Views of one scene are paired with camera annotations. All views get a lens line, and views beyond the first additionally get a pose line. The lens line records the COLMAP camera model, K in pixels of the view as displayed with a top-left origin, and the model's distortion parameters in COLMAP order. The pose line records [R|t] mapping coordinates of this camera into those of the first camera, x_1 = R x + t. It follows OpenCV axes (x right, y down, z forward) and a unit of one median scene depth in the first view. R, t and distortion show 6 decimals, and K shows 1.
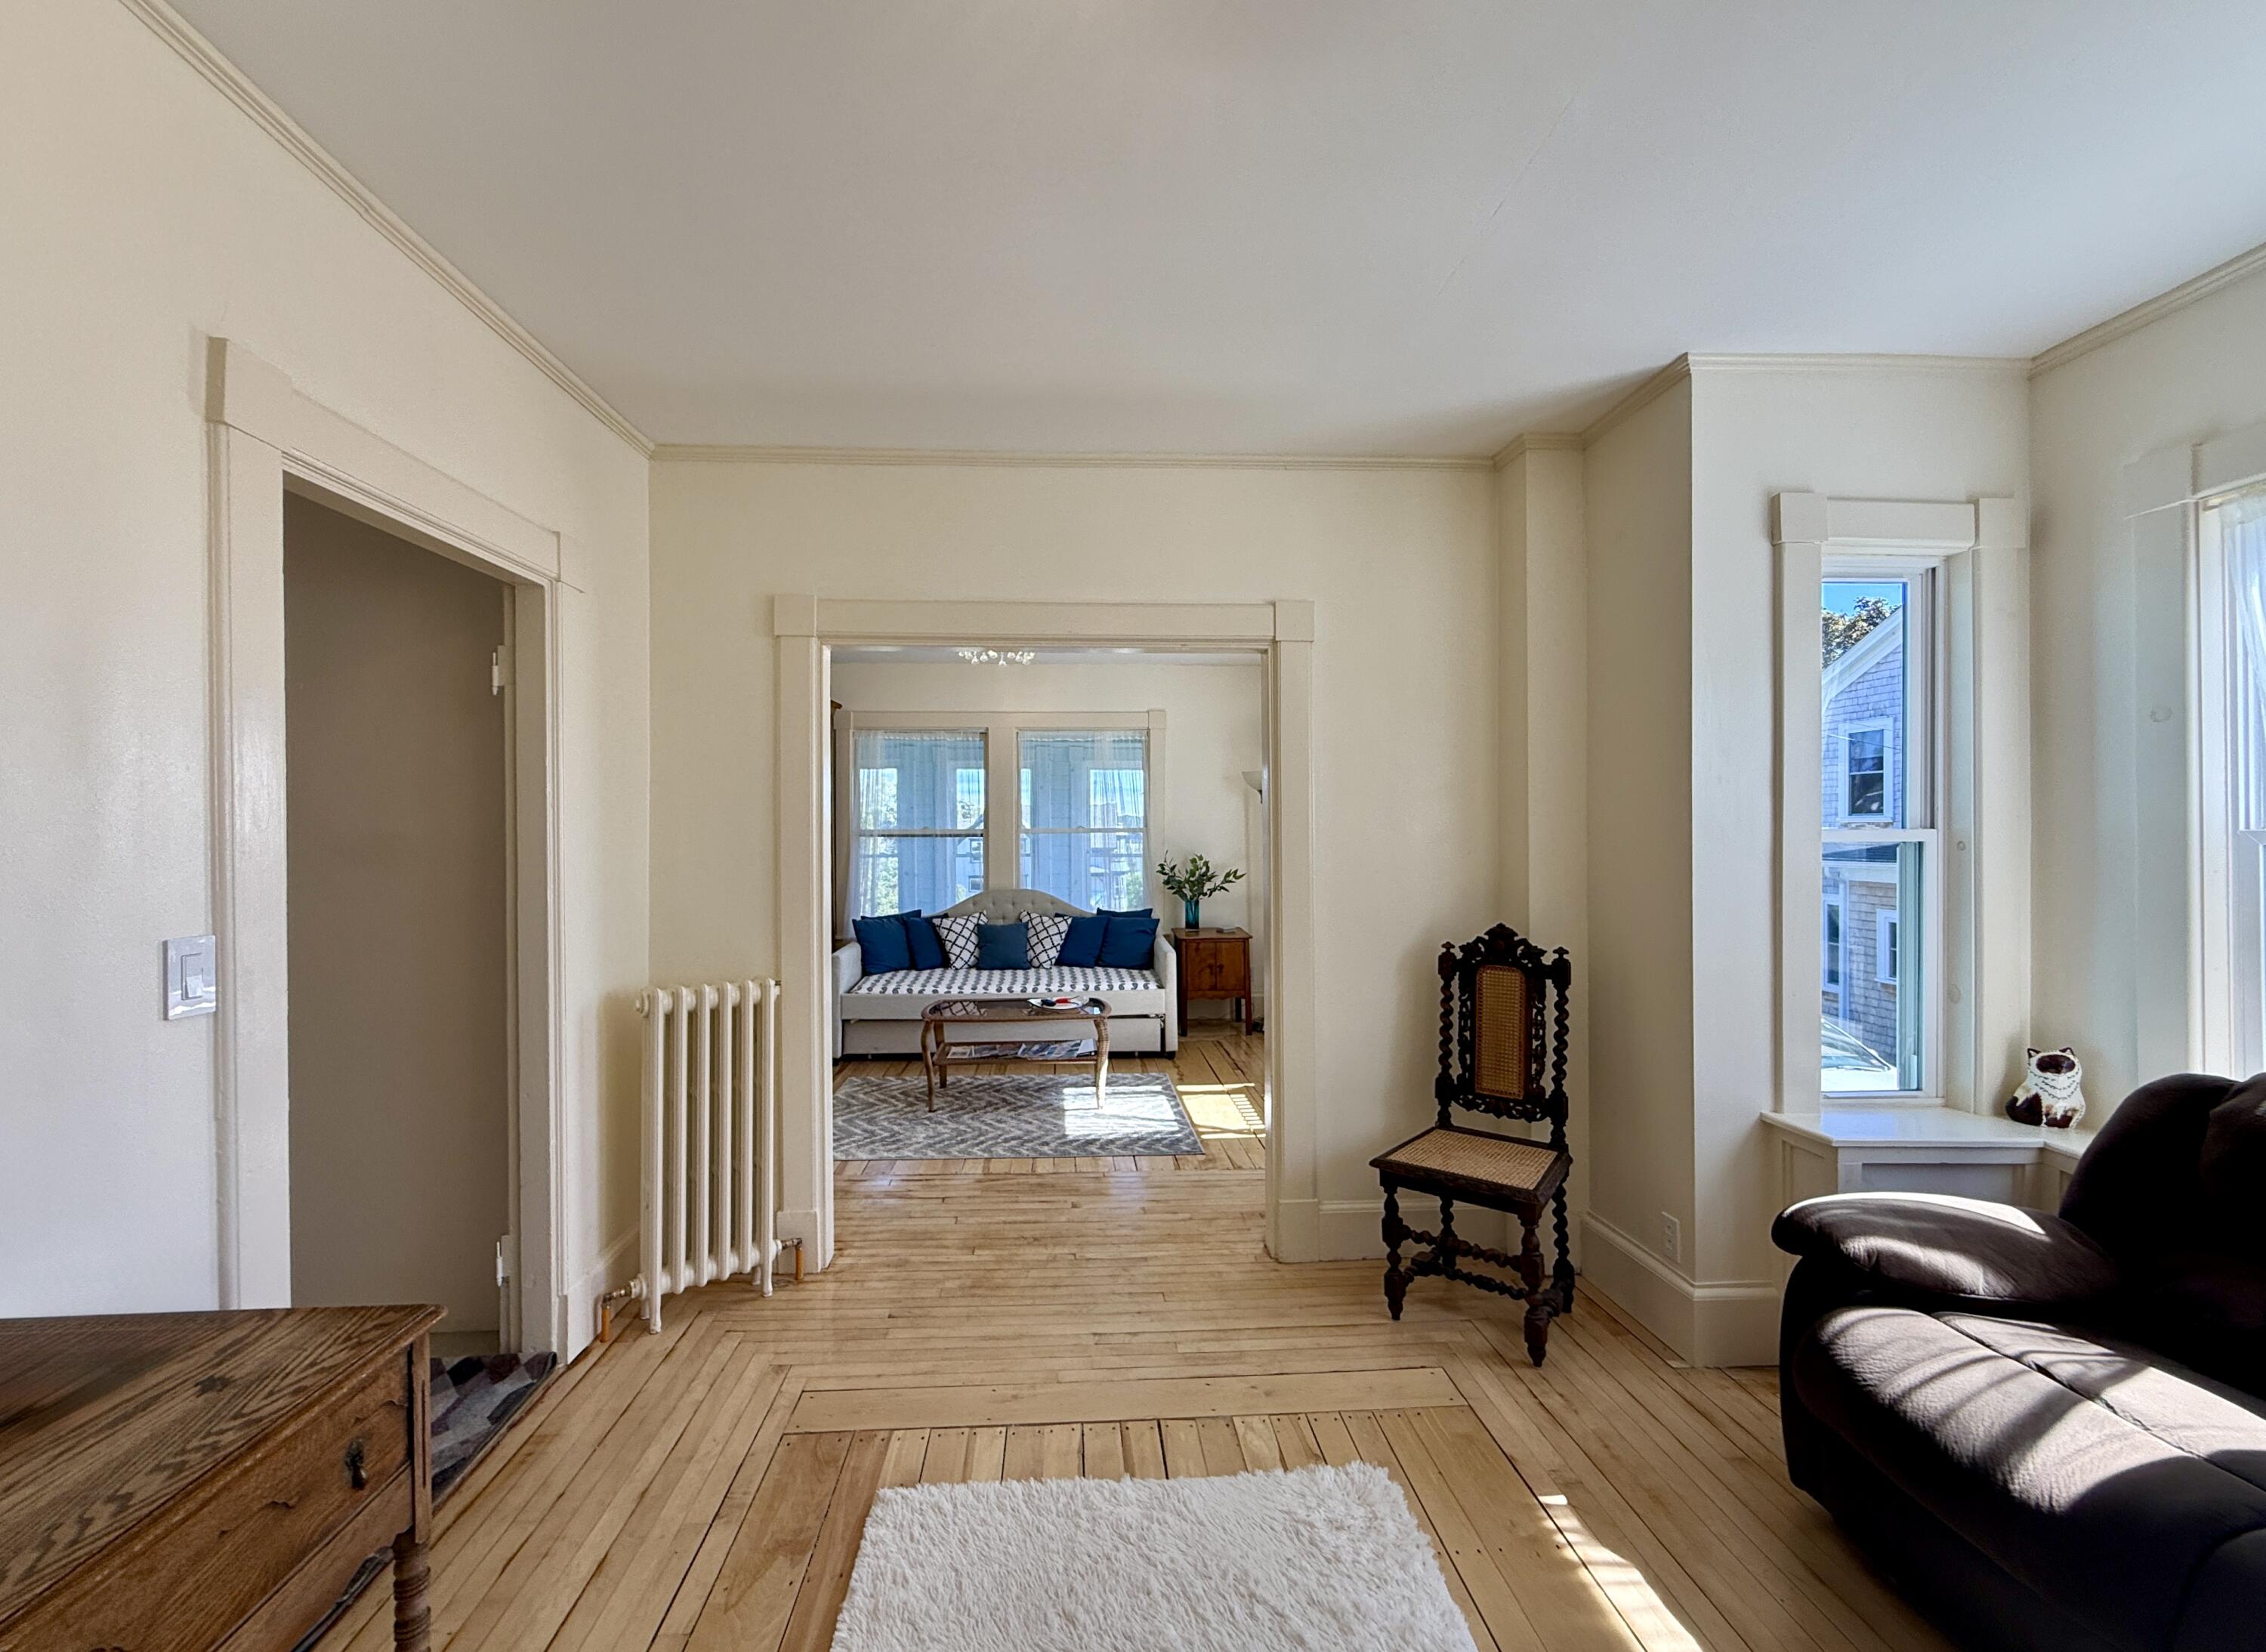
lens RADIAL K [[915.4, 0, 1106.8], [0, 915.4, 832.2], [0, 0, 1]] dist [-0.001437, 0.000311]
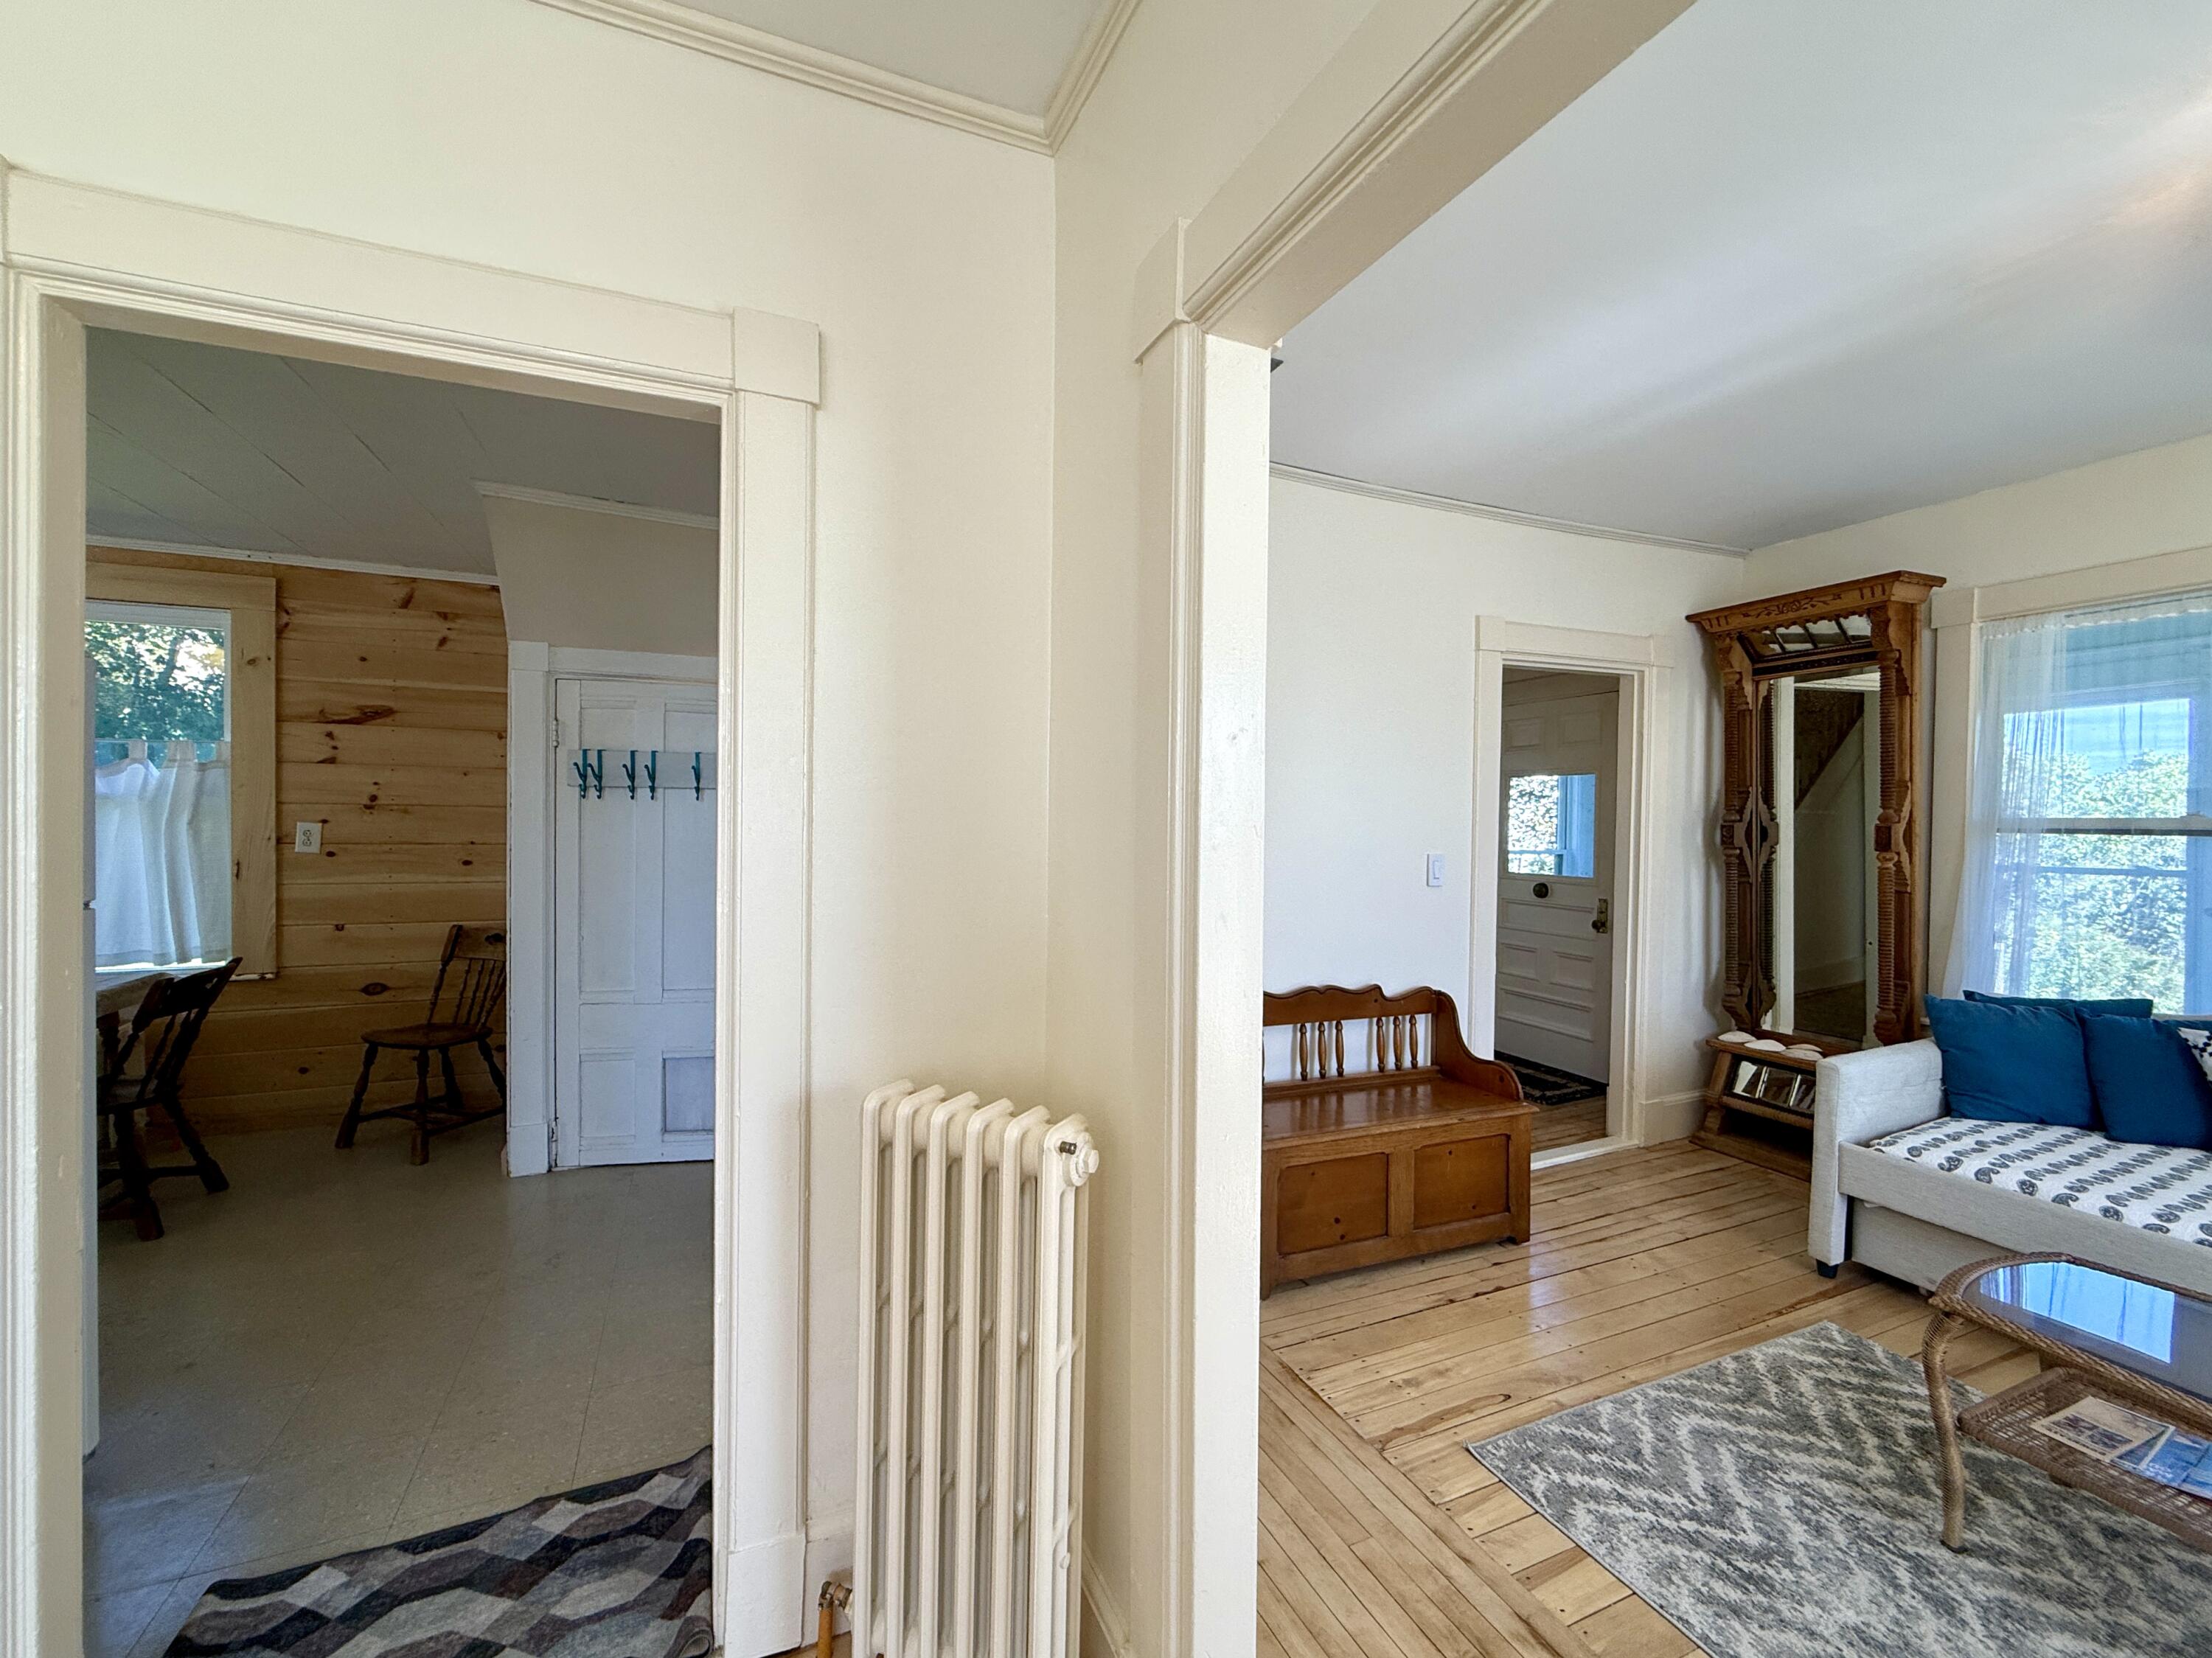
lens RADIAL K [[898.5, 0, 1101.8], [0, 898.5, 836.8], [0, 0, 1]] dist [-0.002361, 0.000777]
pose [[0.356962, 0.020765, -0.933888, 0.028204], [-0.011949, 0.999773, 0.017663, 0.006360], [0.934043, 0.004854, 0.357129, 0.574110]]
